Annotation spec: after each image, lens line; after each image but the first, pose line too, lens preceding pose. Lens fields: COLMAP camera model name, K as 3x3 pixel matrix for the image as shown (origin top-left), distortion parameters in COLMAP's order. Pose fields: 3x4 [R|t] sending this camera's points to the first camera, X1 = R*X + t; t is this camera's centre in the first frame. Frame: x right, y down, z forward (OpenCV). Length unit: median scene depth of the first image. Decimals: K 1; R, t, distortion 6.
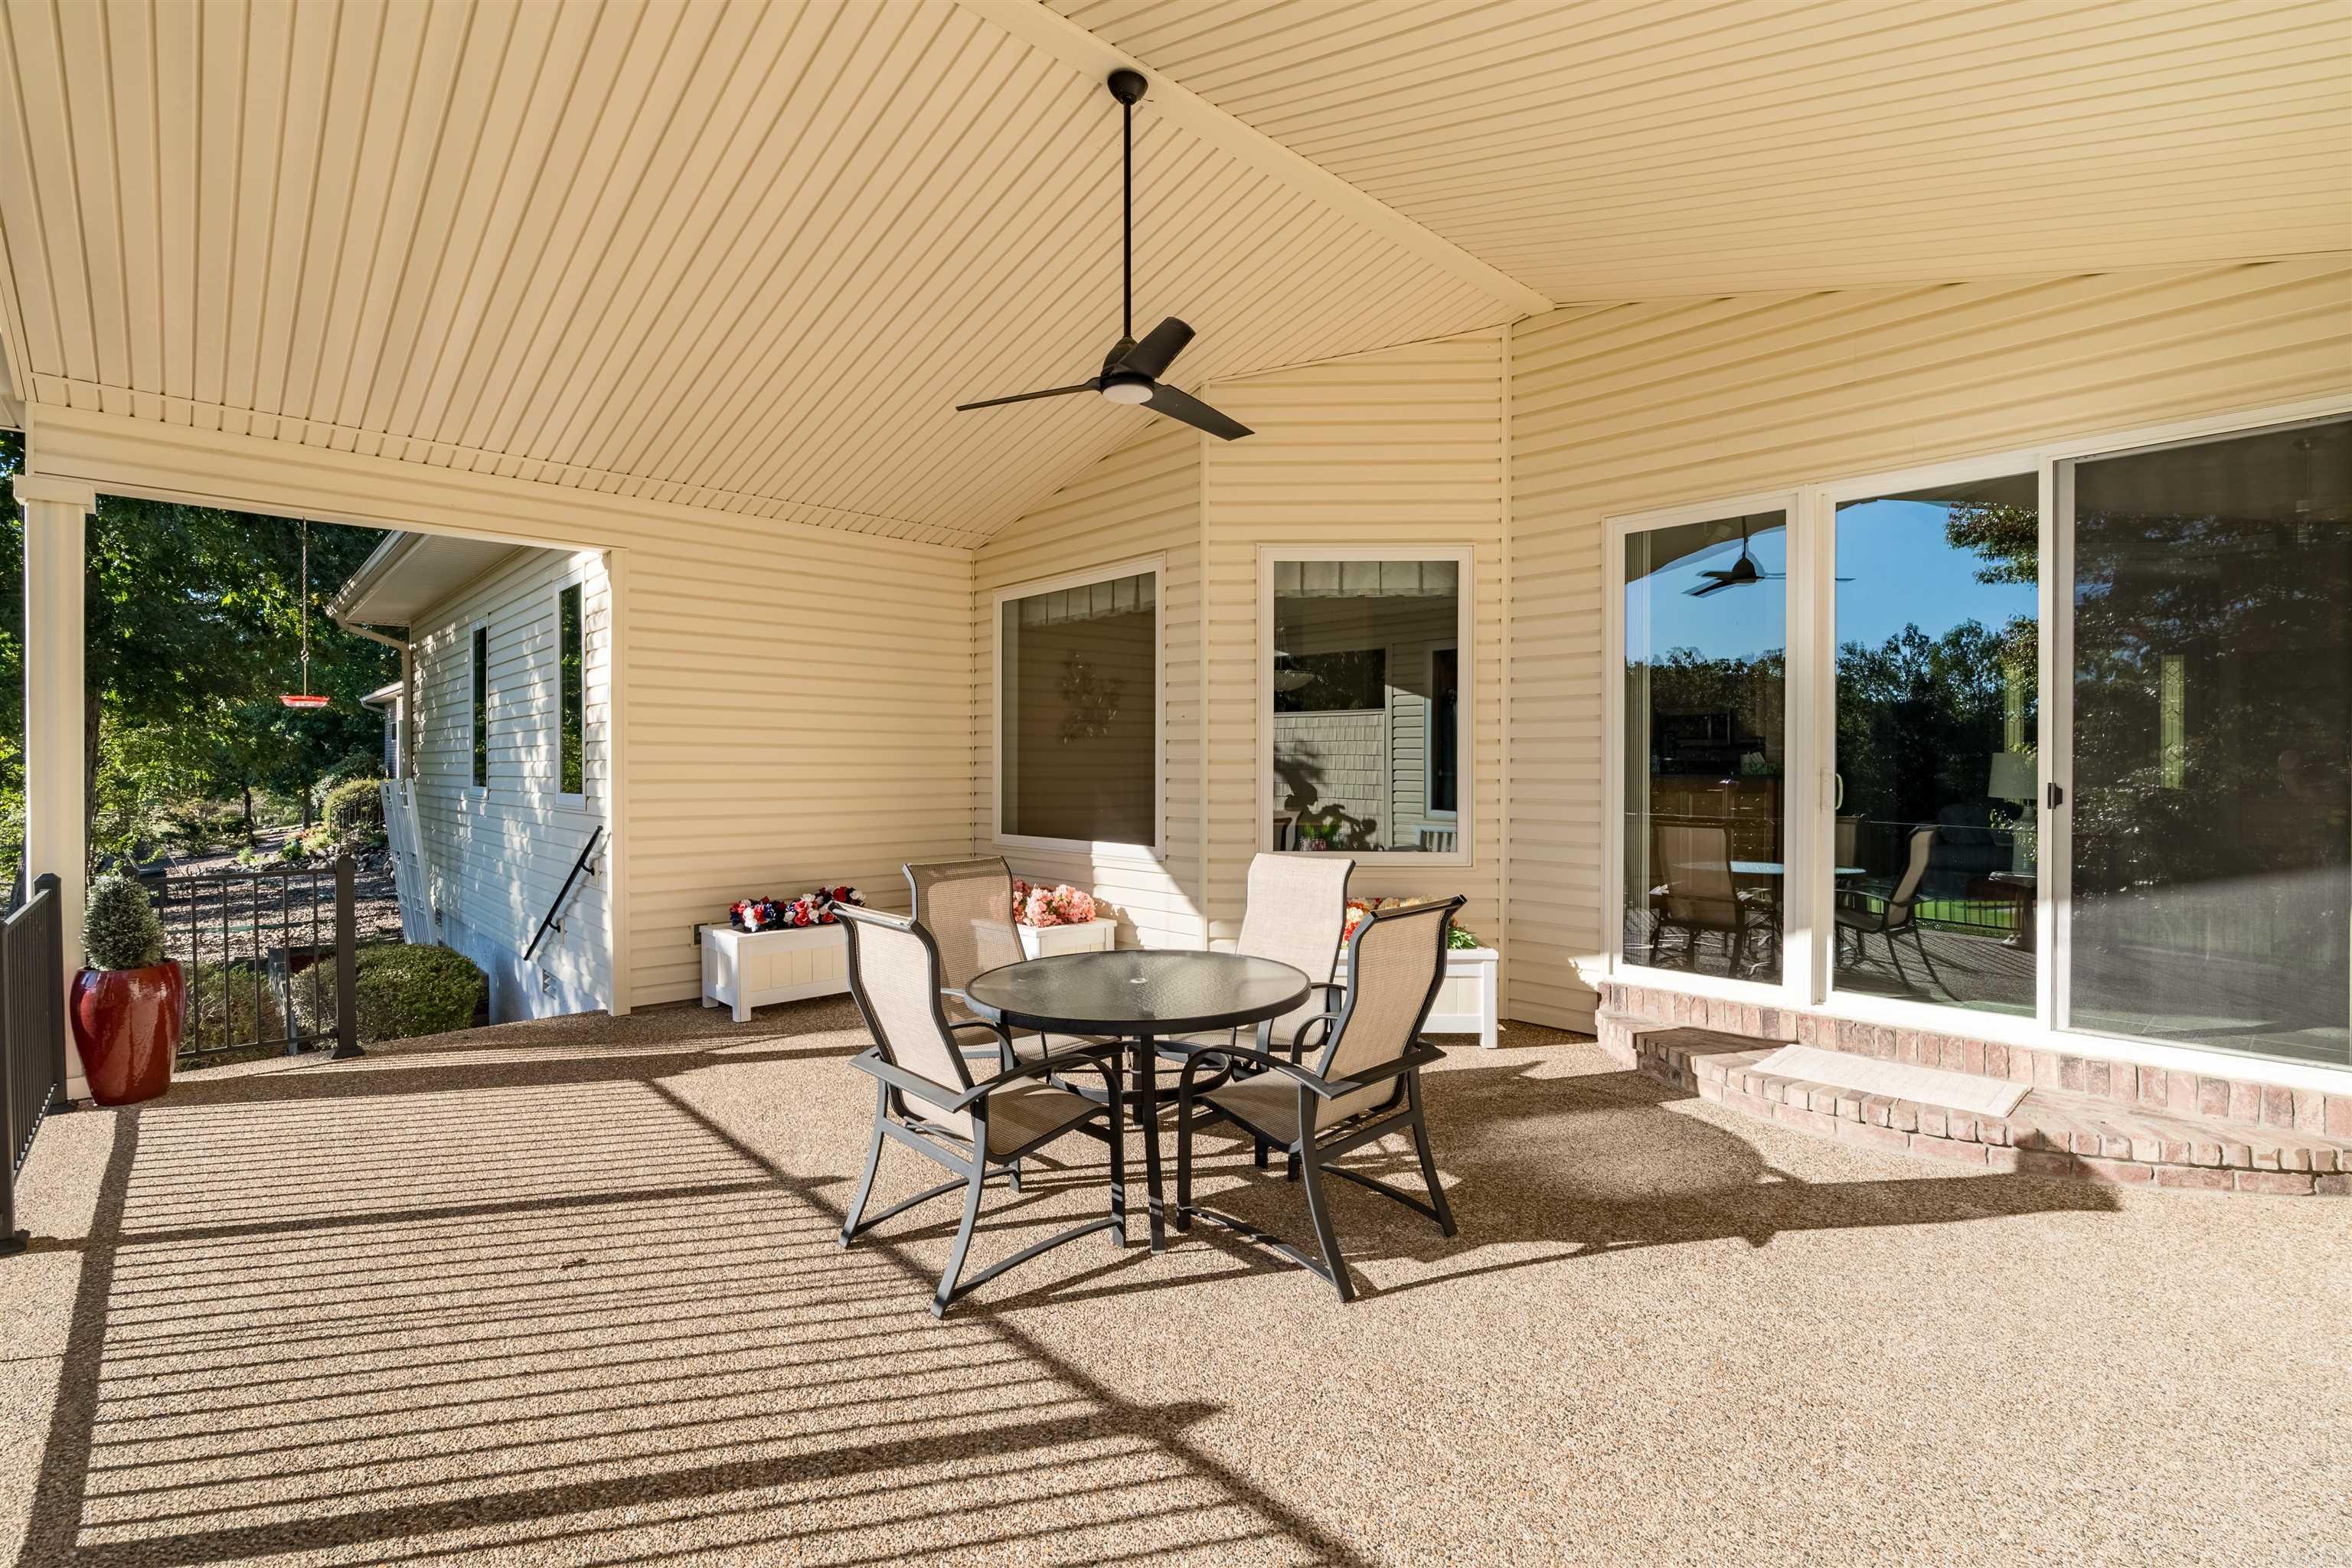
lens RADIAL K [[1083.1, 0, 1180.4], [0, 1083.1, 793.2], [0, 0, 1]] dist [0.023872, -0.000057]
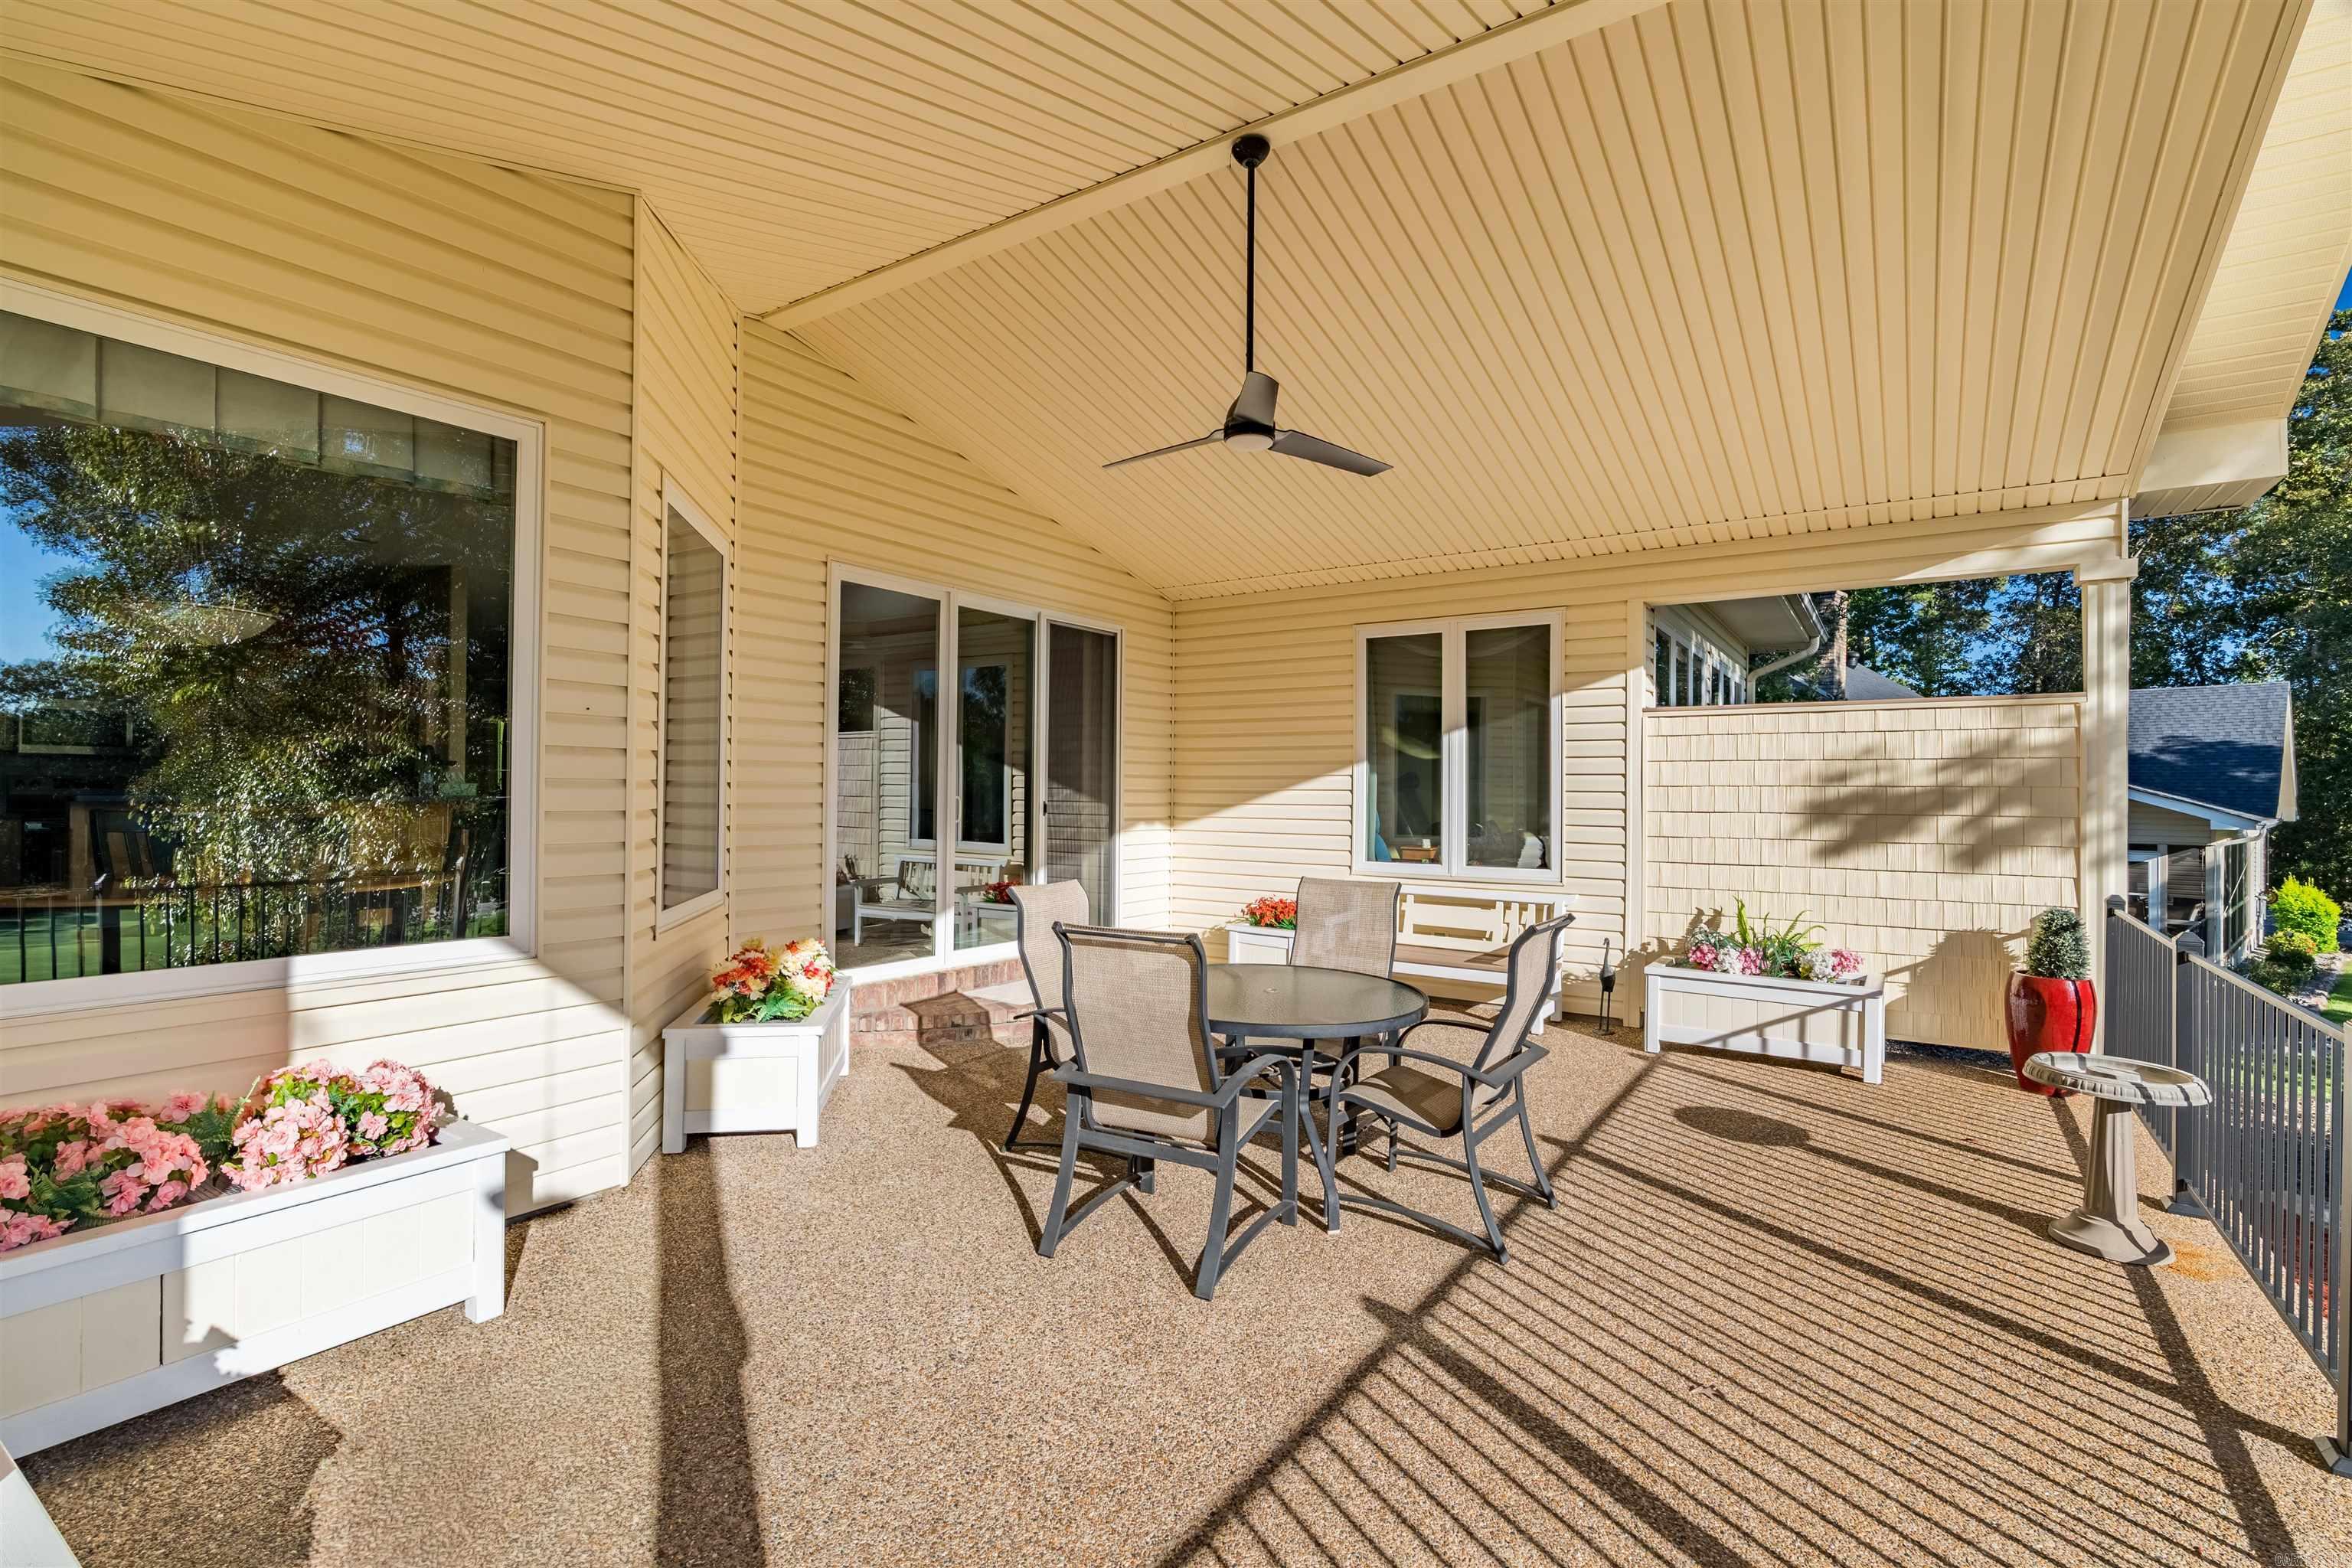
lens RADIAL K [[1083.1, 0, 1180.4], [0, 1083.1, 793.2], [0, 0, 1]] dist [0.023872, -0.000057]
pose [[-0.255306, -0.001872, 0.966858, -1.037778], [-0.004729, 0.999989, 0.000688, -0.041333], [-0.966849, -0.004397, -0.255312, 1.288722]]
